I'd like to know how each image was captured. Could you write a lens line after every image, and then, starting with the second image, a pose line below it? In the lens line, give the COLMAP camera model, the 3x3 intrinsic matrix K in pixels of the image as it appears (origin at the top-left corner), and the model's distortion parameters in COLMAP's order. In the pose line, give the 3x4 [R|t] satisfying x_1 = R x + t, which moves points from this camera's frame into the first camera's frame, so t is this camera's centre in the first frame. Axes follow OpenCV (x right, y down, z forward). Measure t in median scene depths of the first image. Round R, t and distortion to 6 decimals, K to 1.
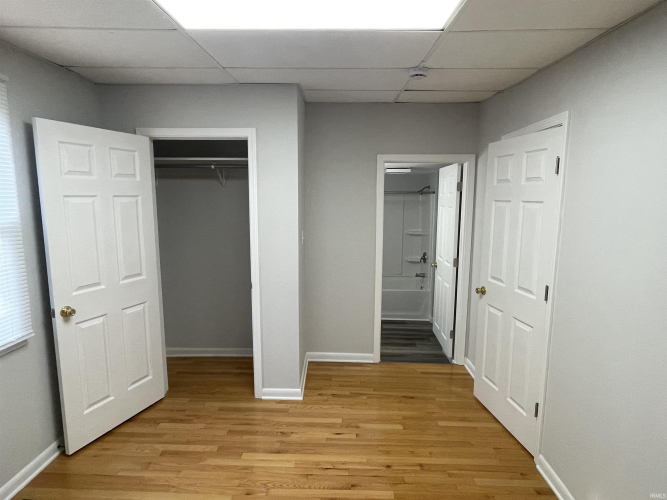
lens RADIAL K [[378.7, 0, 331.3], [0, 378.7, 250.7], [0, 0, 1]] dist [-0.000496, -0.001297]
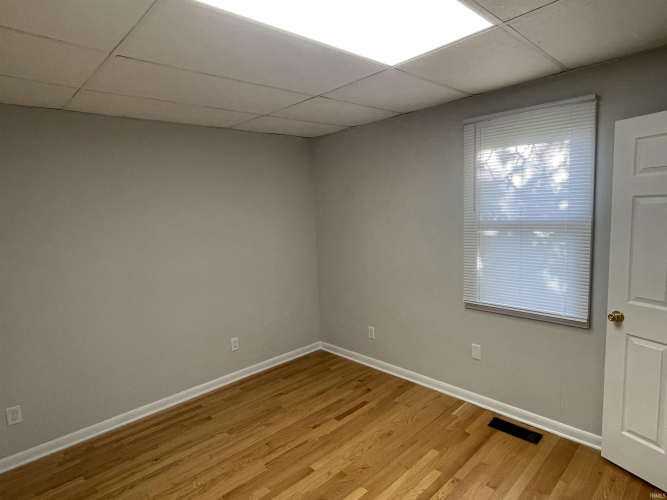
lens RADIAL K [[378.7, 0, 330.7], [0, 378.7, 248.5], [0, 0, 1]] dist [-0.000496, -0.001297]
pose [[-0.705381, 0.097672, -0.702067, 0.465523], [-0.066105, 0.977080, 0.202349, -0.152270], [0.705739, 0.189143, -0.682757, 1.086591]]
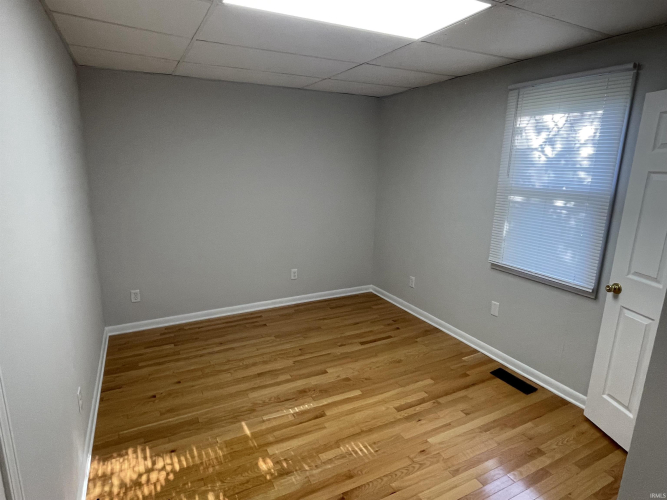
lens RADIAL K [[378.7, 0, 332.7], [0, 378.7, 248.3], [0, 0, 1]] dist [-0.000496, -0.001297]
pose [[-0.873483, 0.081308, -0.480018, 0.415780], [-0.097532, 0.936745, 0.336148, -0.197422], [0.476986, 0.340437, -0.810301, 1.385526]]
